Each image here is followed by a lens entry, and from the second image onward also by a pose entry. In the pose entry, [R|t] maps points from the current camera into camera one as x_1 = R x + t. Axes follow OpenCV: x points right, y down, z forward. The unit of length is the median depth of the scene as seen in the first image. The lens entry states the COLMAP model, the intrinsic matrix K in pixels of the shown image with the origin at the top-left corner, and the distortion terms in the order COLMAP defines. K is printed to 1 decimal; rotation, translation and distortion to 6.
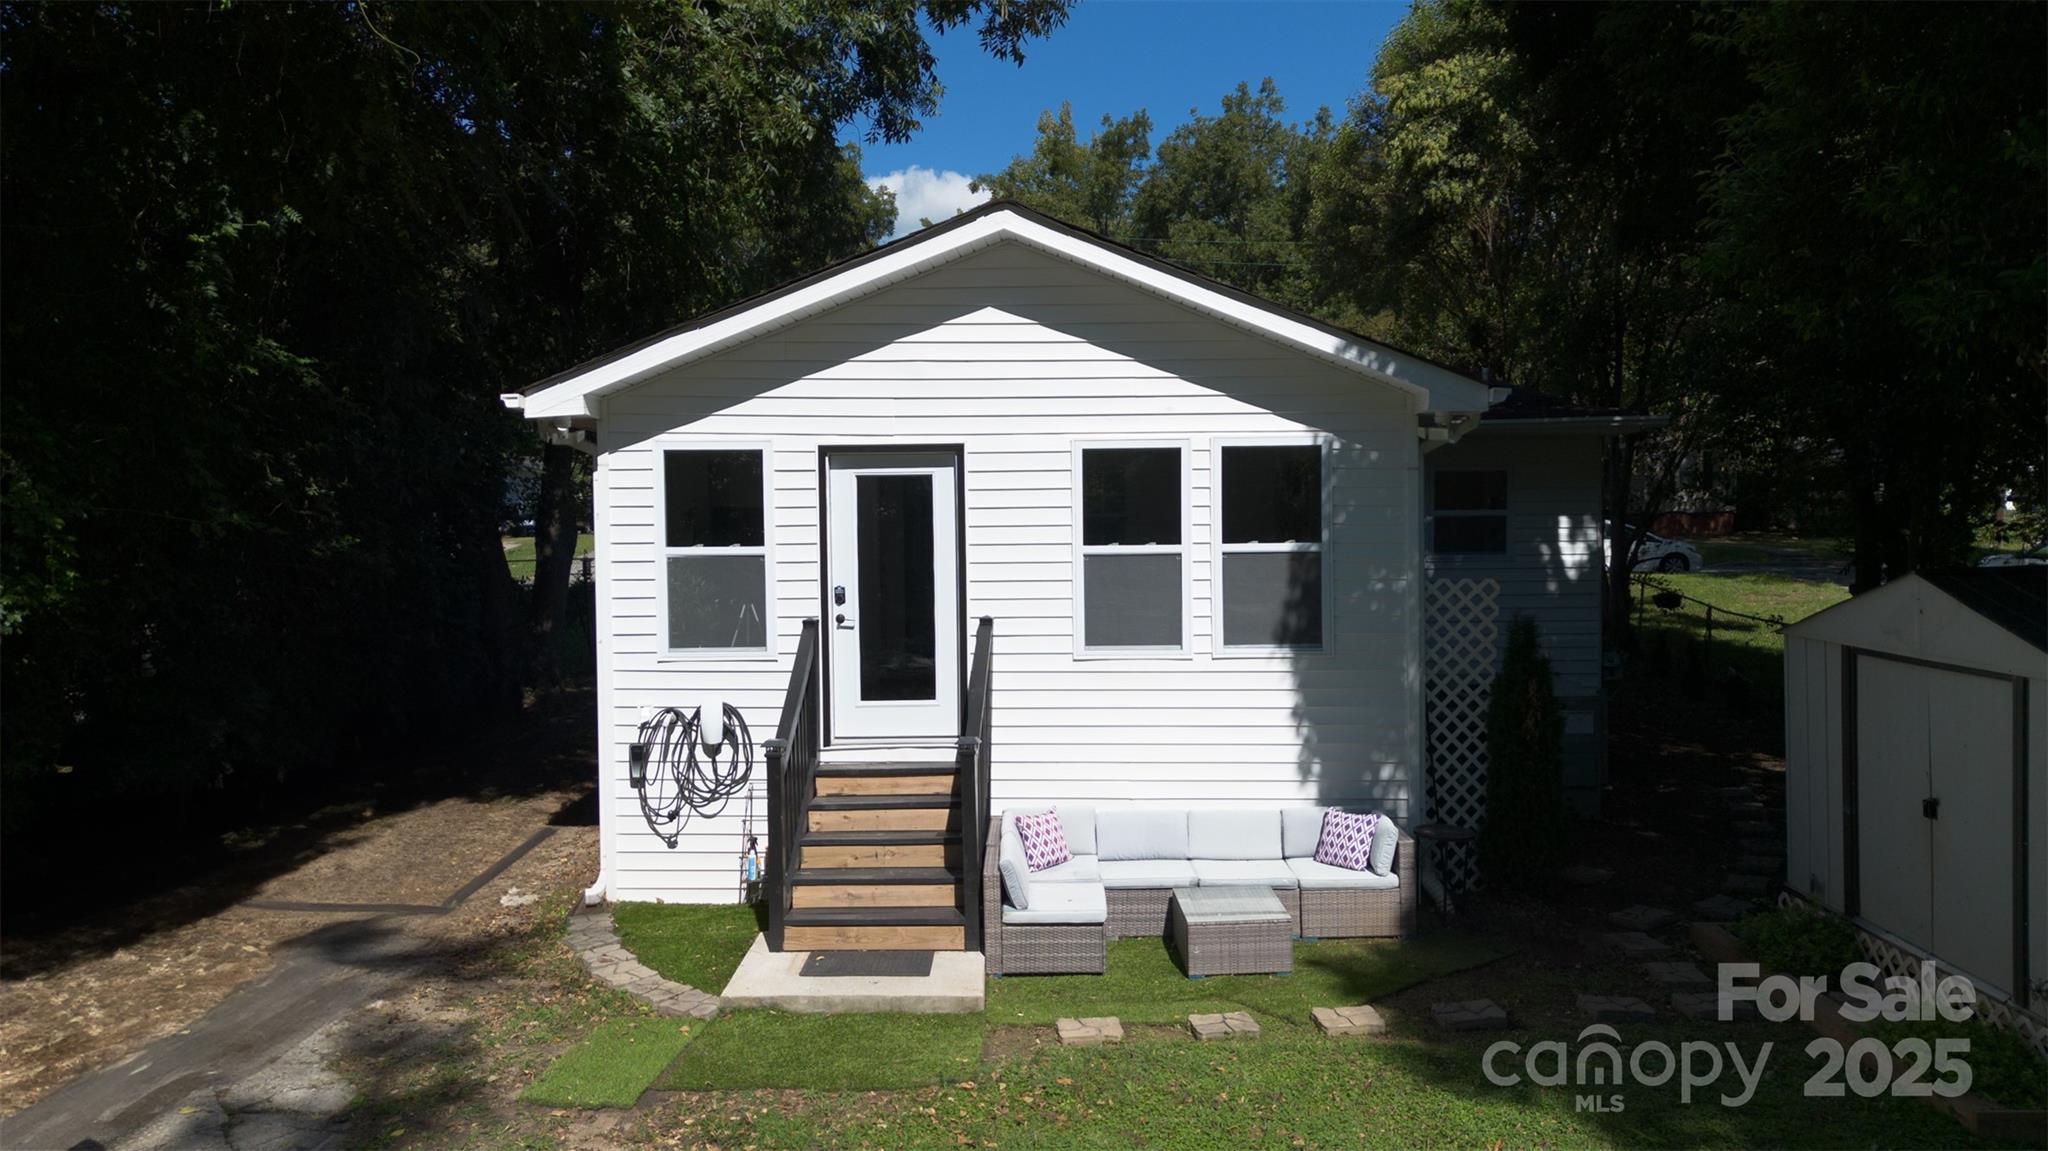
lens RADIAL K [[1445.9, 0, 1024.0], [0, 1445.9, 575.5], [0, 0, 1]] dist [0.079681, -0.062602]
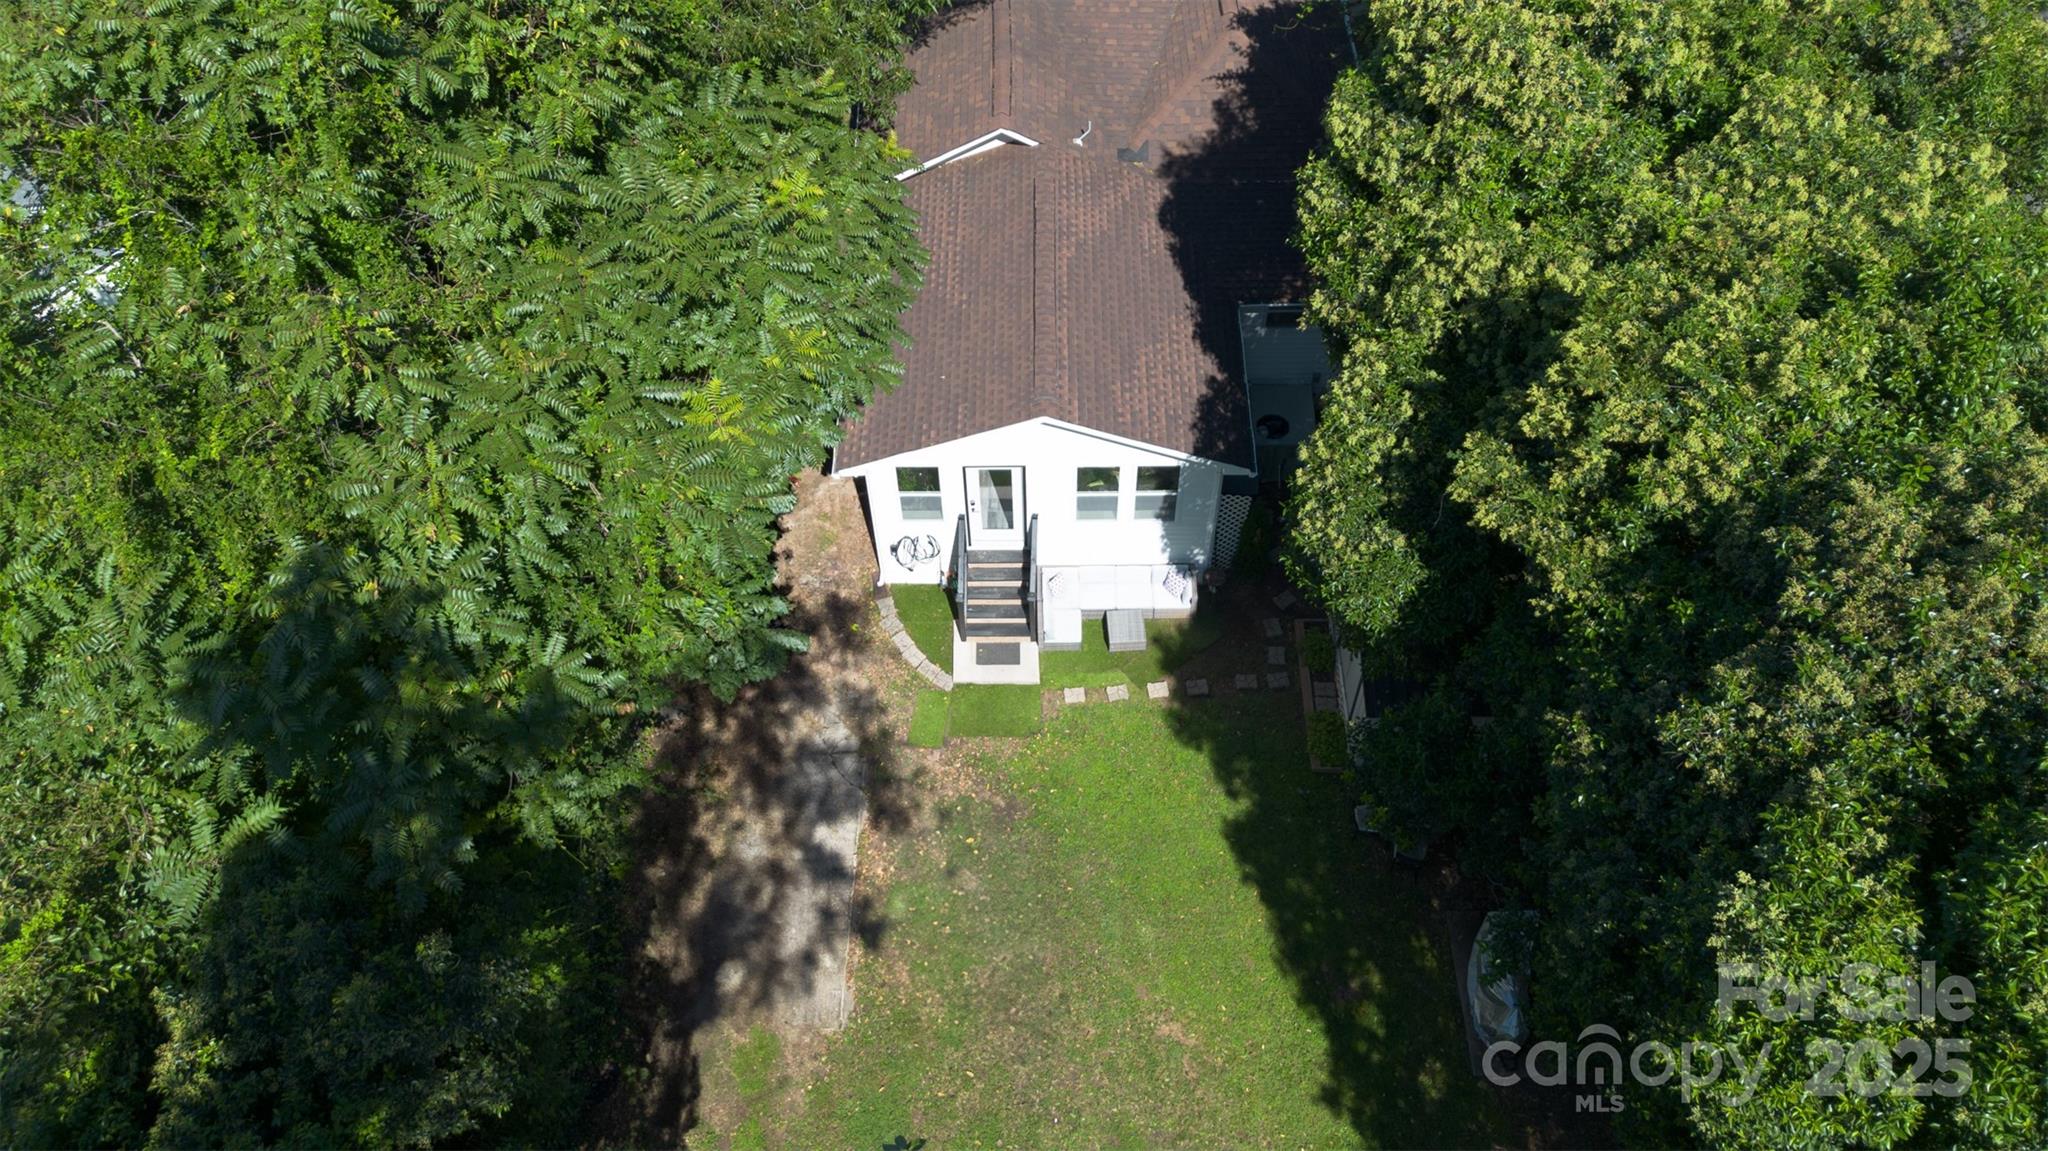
lens RADIAL K [[1445.9, 0, 1024.0], [0, 1445.9, 575.5], [0, 0, 1]] dist [0.079681, -0.062602]
pose [[0.999887, -0.014391, 0.004449, -0.057345], [0.005620, 0.630424, 0.776231, -1.765467], [-0.013976, -0.776118, 0.630433, -0.587283]]
